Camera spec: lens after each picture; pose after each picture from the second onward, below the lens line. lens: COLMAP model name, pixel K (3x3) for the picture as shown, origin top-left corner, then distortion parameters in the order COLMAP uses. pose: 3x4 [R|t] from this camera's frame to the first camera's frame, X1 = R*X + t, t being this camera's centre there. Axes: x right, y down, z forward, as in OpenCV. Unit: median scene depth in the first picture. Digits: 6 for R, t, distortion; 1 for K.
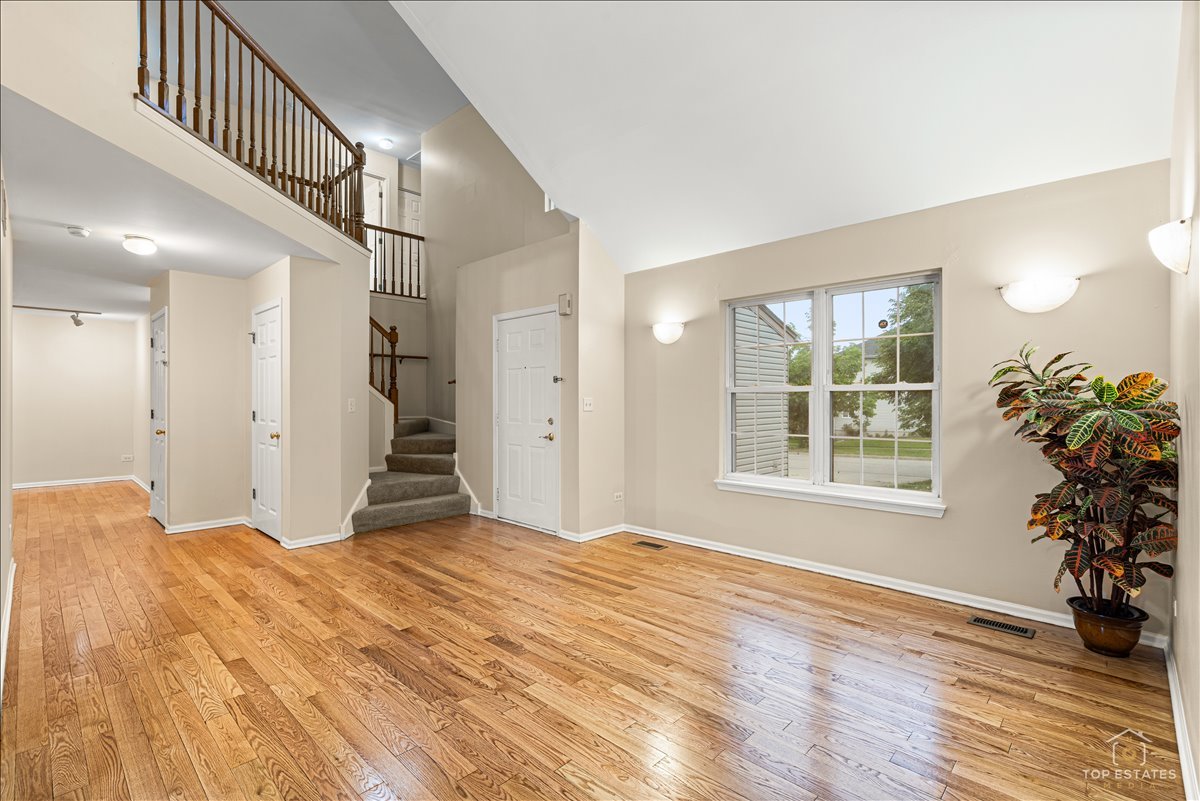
lens RADIAL K [[550.3, 0, 605.4], [0, 550.3, 403.9], [0, 0, 1]] dist [-0.003501, 0.001098]
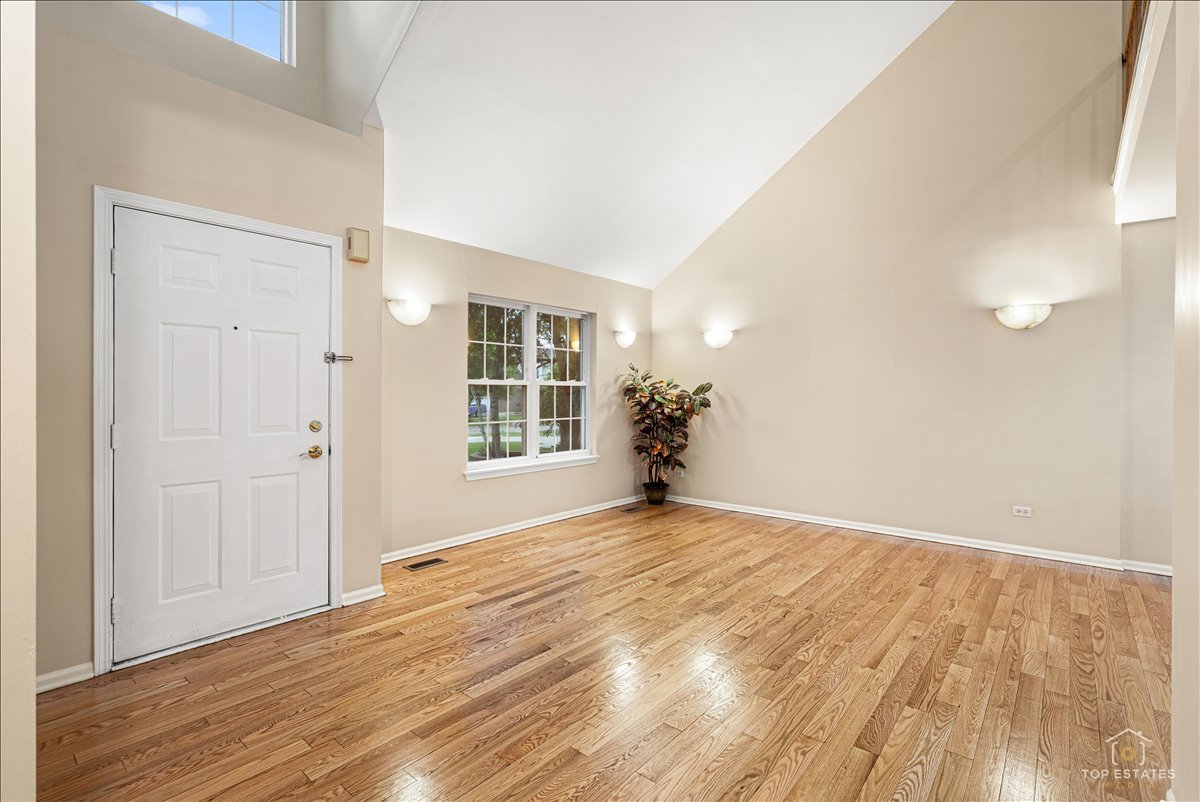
lens RADIAL K [[550.3, 0, 601.6], [0, 550.3, 397.5], [0, 0, 1]] dist [-0.003501, 0.001098]
pose [[-0.057918, -0.008636, 0.998284, -0.935659], [0.002801, 0.999957, 0.008813, -0.005879], [-0.998317, 0.003307, -0.057891, 0.943157]]
